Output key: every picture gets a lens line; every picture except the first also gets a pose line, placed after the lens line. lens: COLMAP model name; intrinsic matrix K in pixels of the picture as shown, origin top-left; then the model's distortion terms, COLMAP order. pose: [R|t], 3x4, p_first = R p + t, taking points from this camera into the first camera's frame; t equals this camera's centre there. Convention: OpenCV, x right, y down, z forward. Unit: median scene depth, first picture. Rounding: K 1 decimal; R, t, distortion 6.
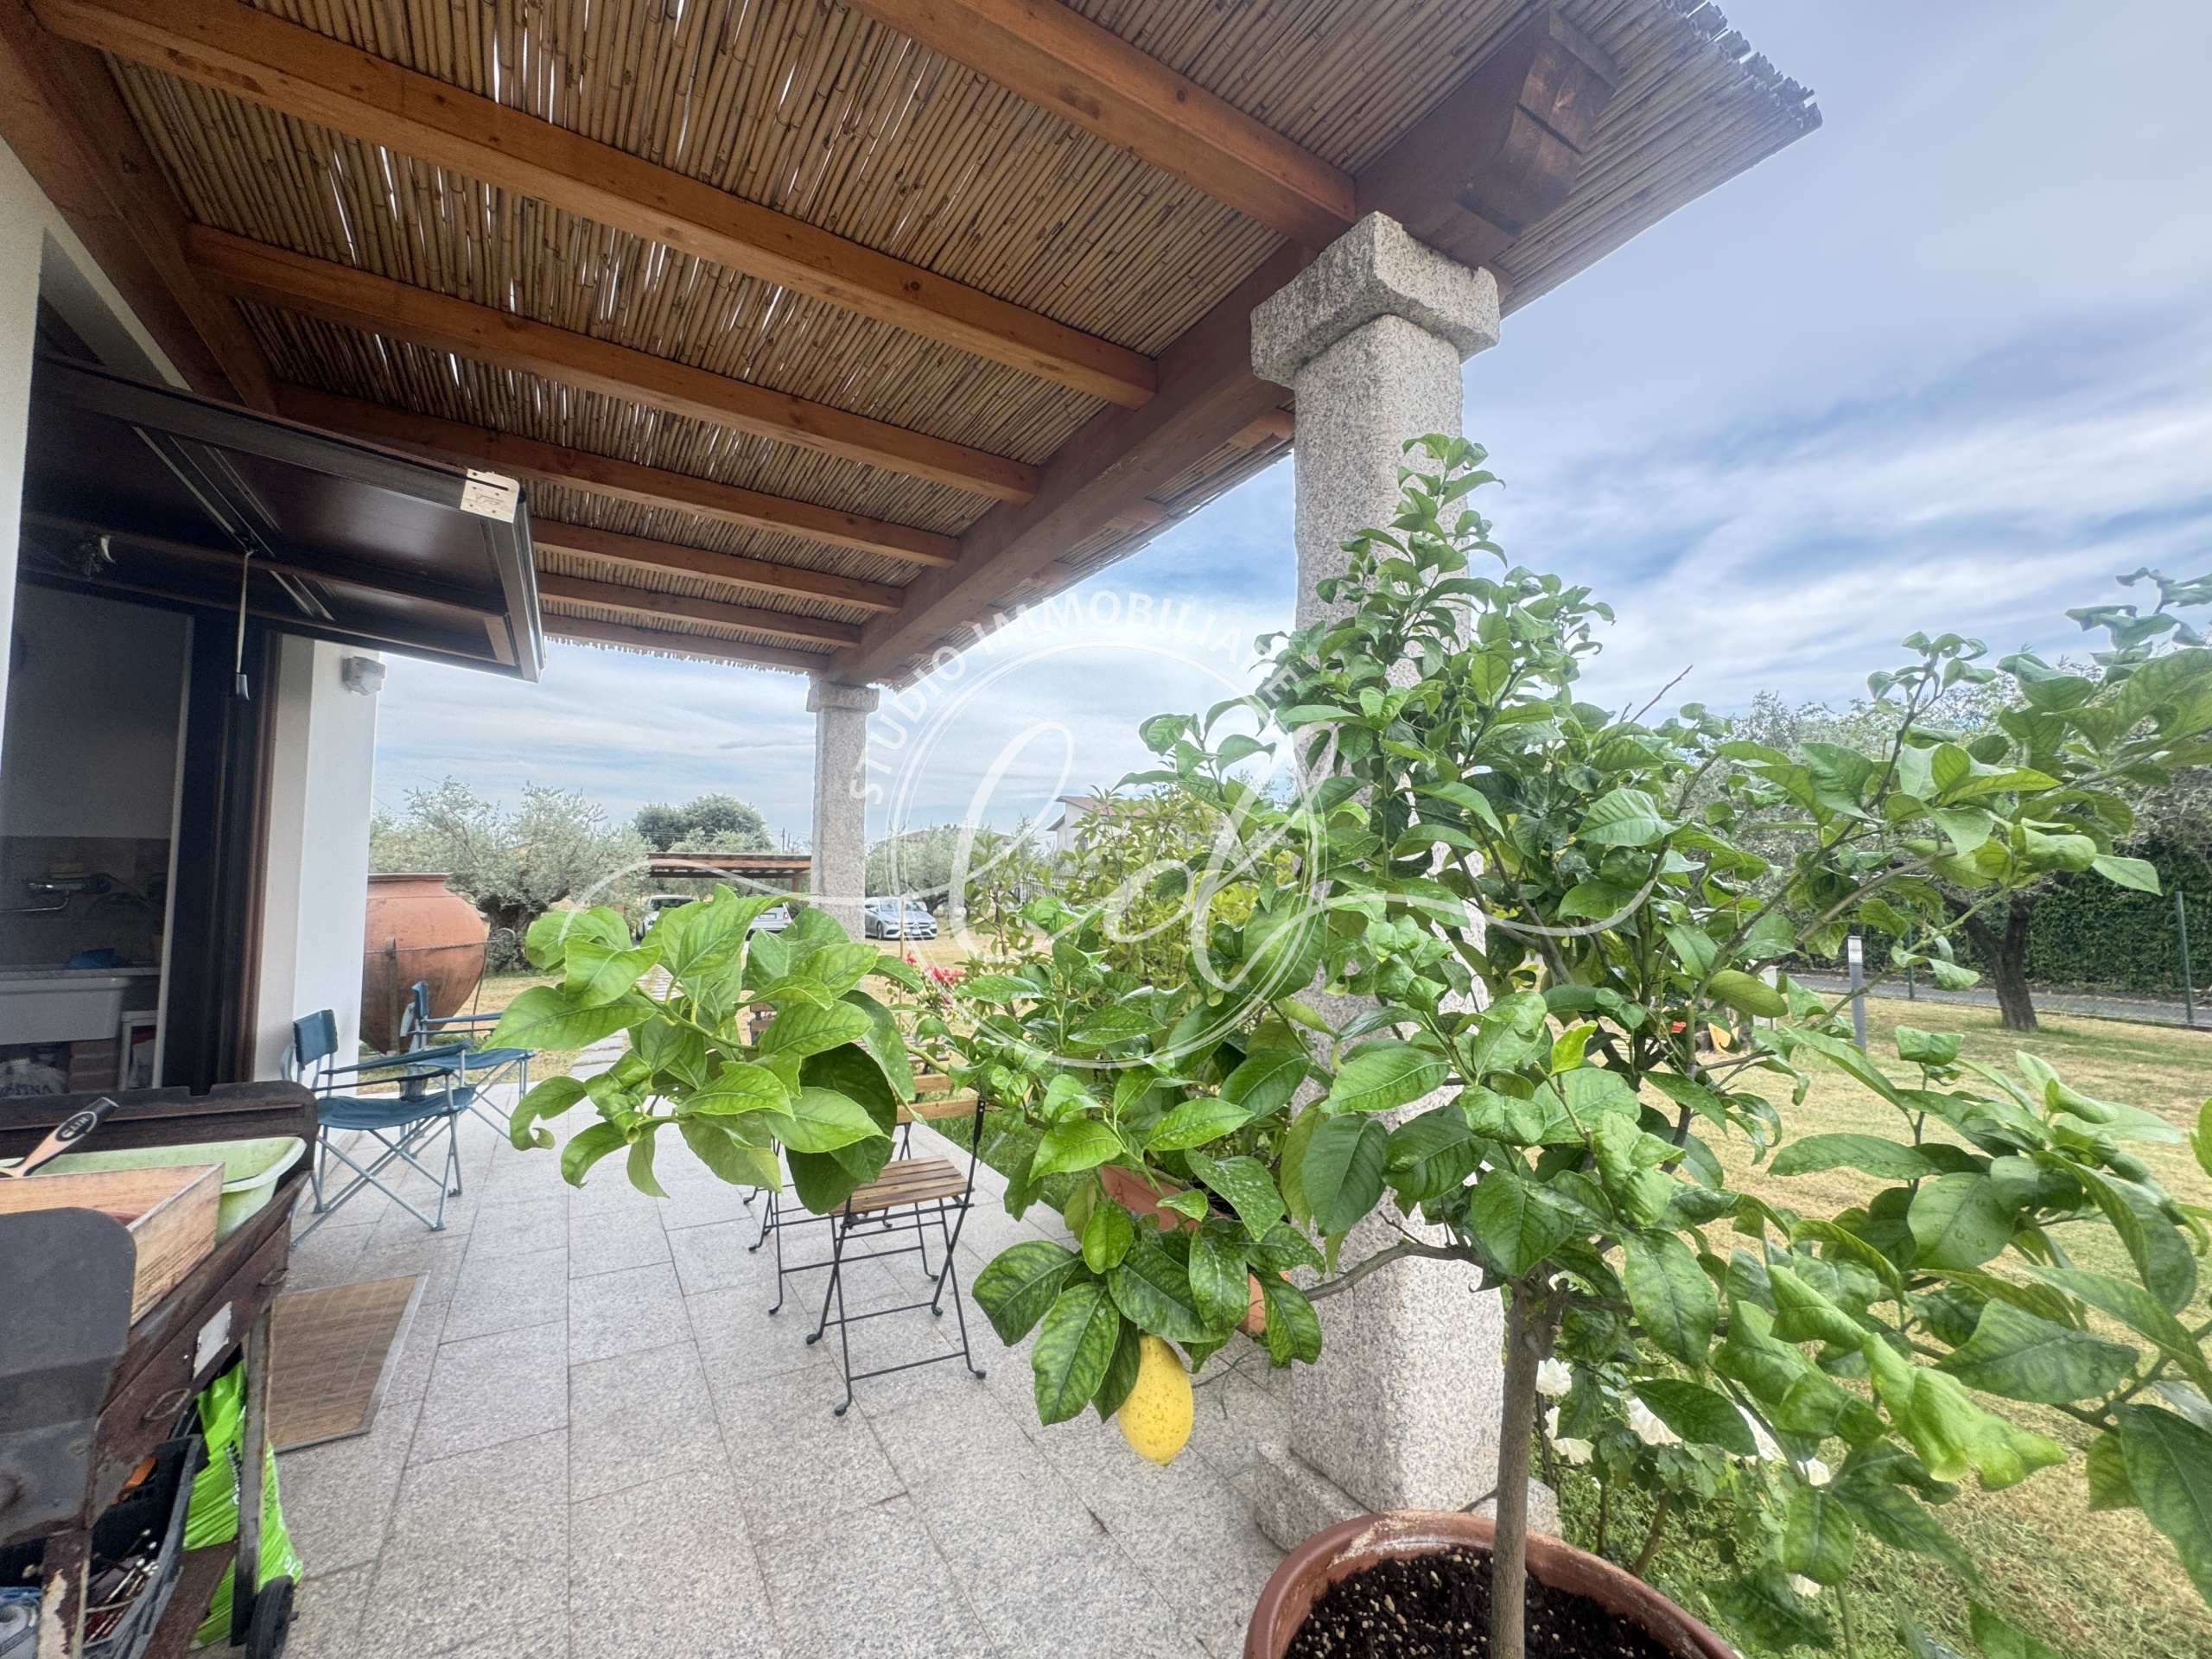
lens RADIAL K [[890.0, 0, 1100.3], [0, 890.0, 830.4], [0, 0, 1]] dist [-0.005110, 0.000983]
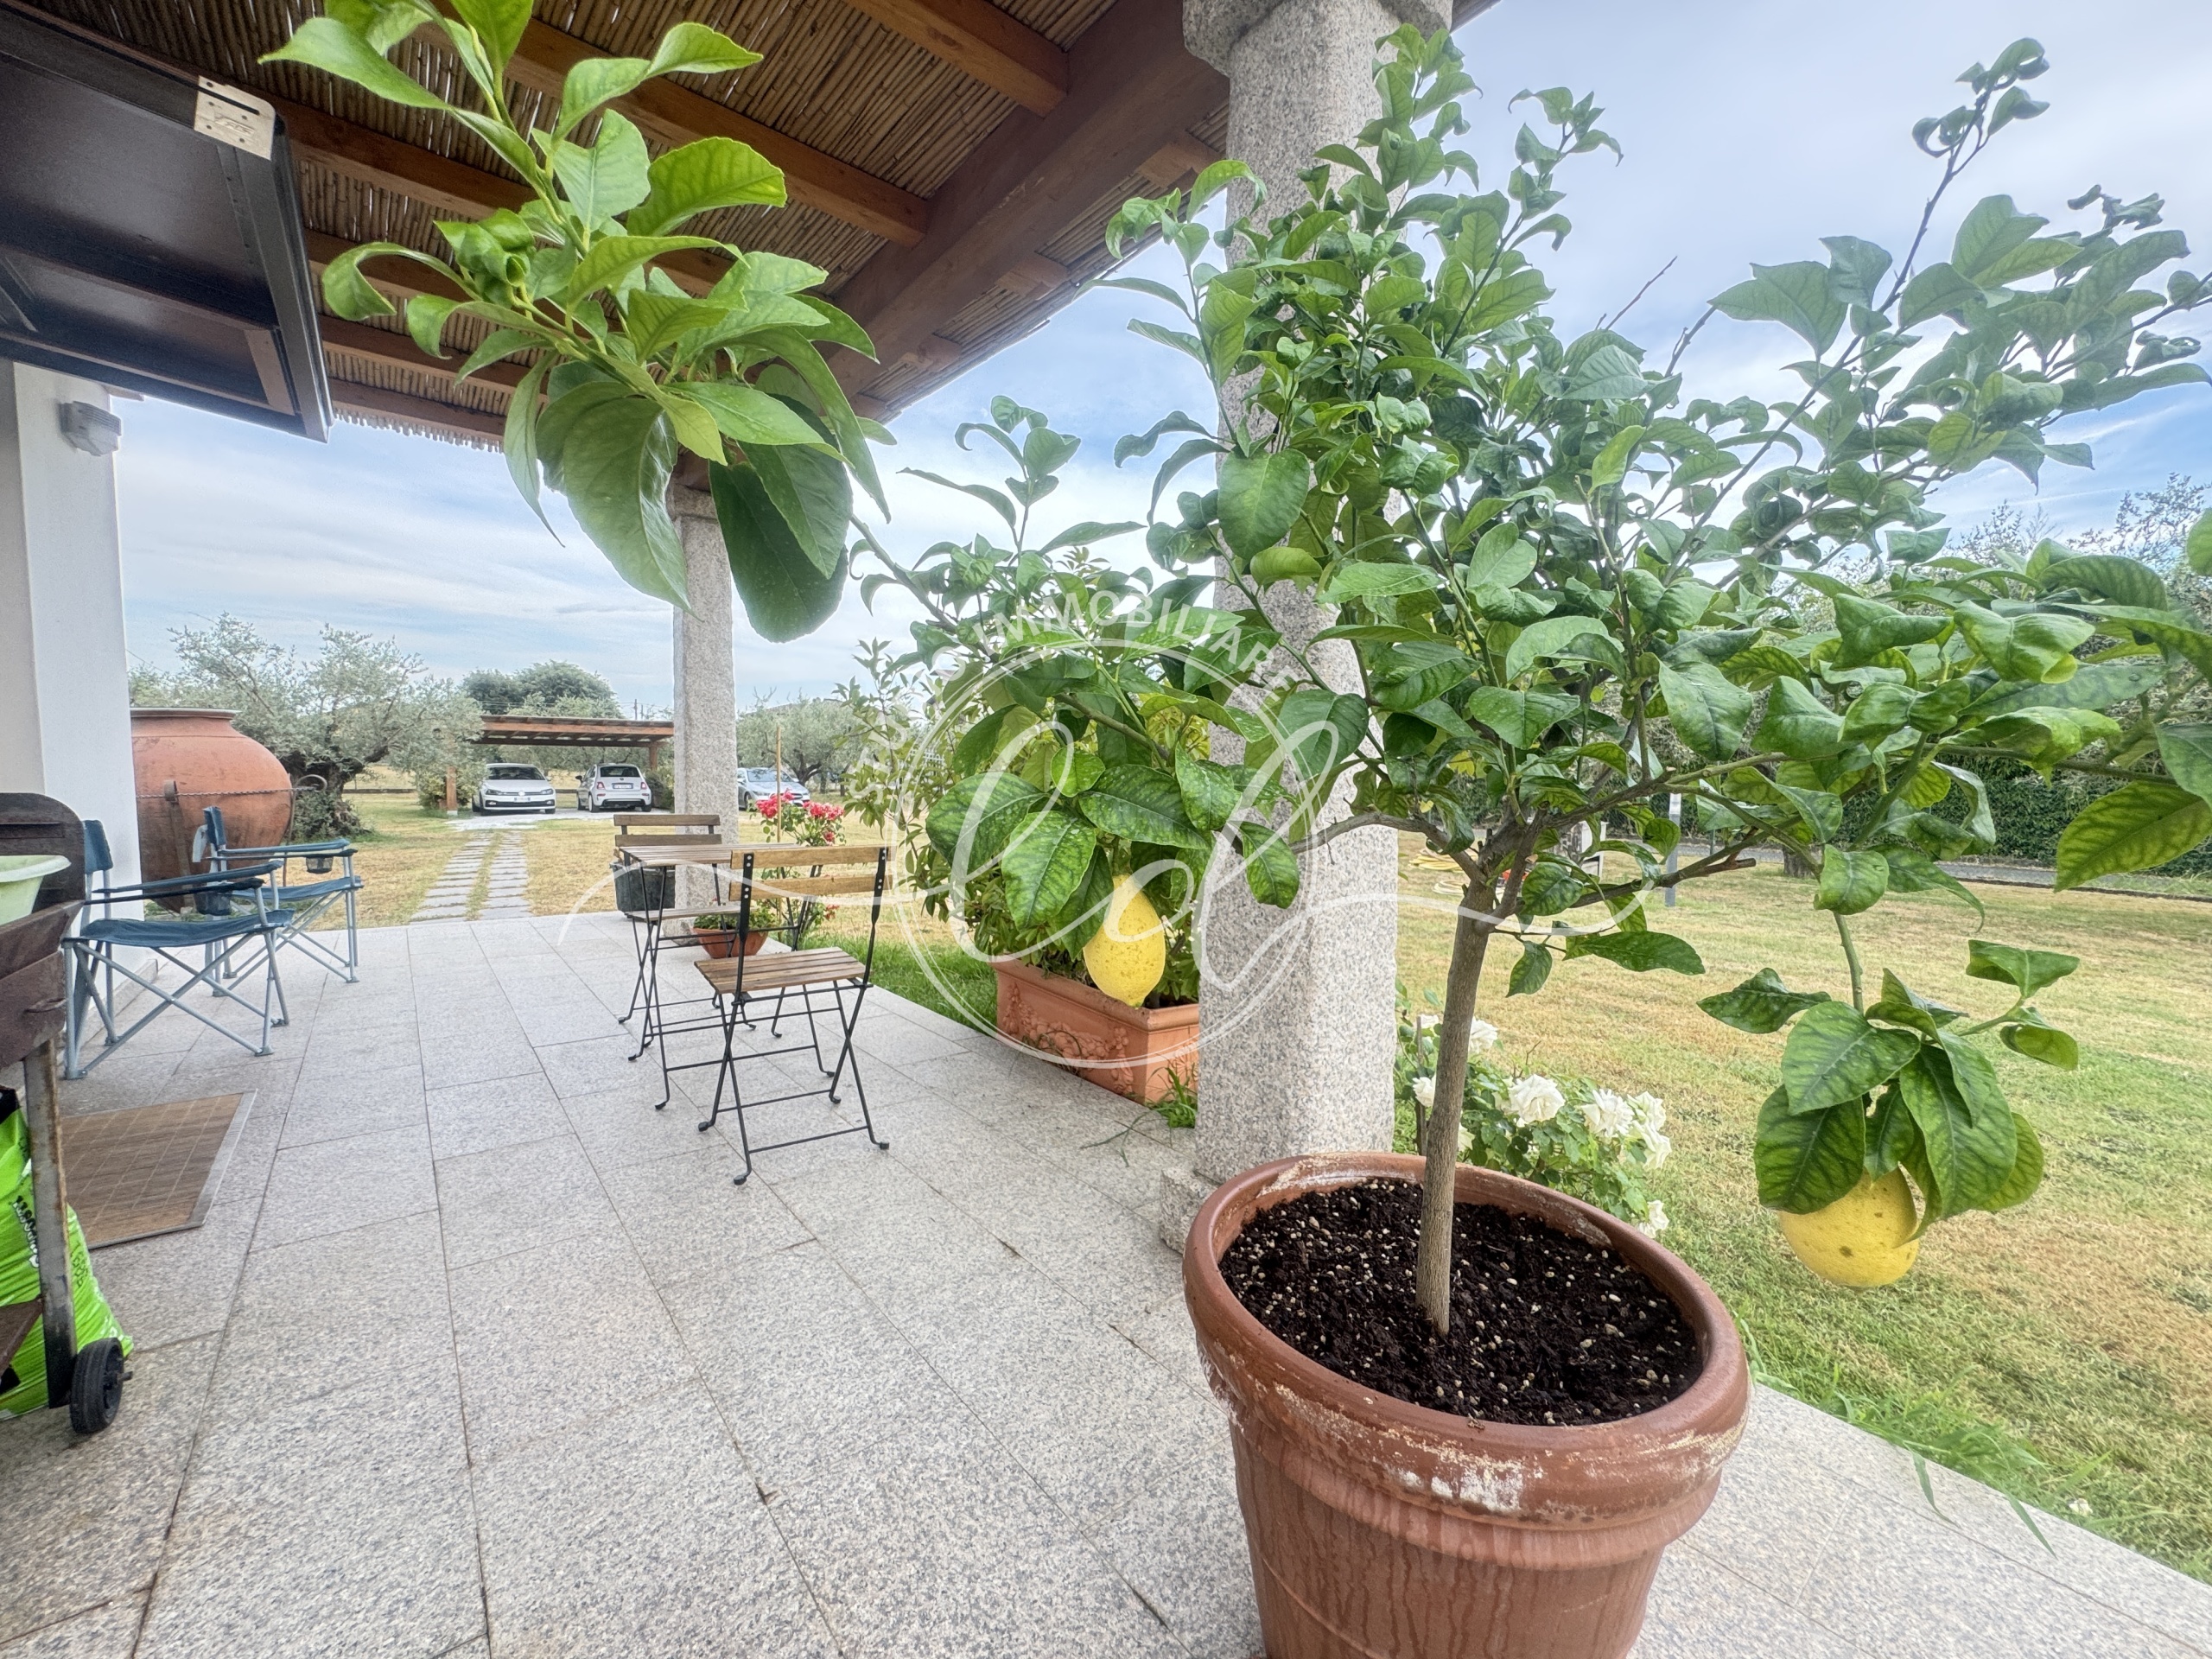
lens RADIAL K [[890.0, 0, 1101.9], [0, 890.0, 831.3], [0, 0, 1]] dist [-0.005110, 0.000983]
pose [[0.990478, -0.002078, 0.137652, -0.031109], [-0.016472, 0.990913, 0.133488, 0.135826], [-0.136679, -0.134485, 0.981444, 0.033610]]
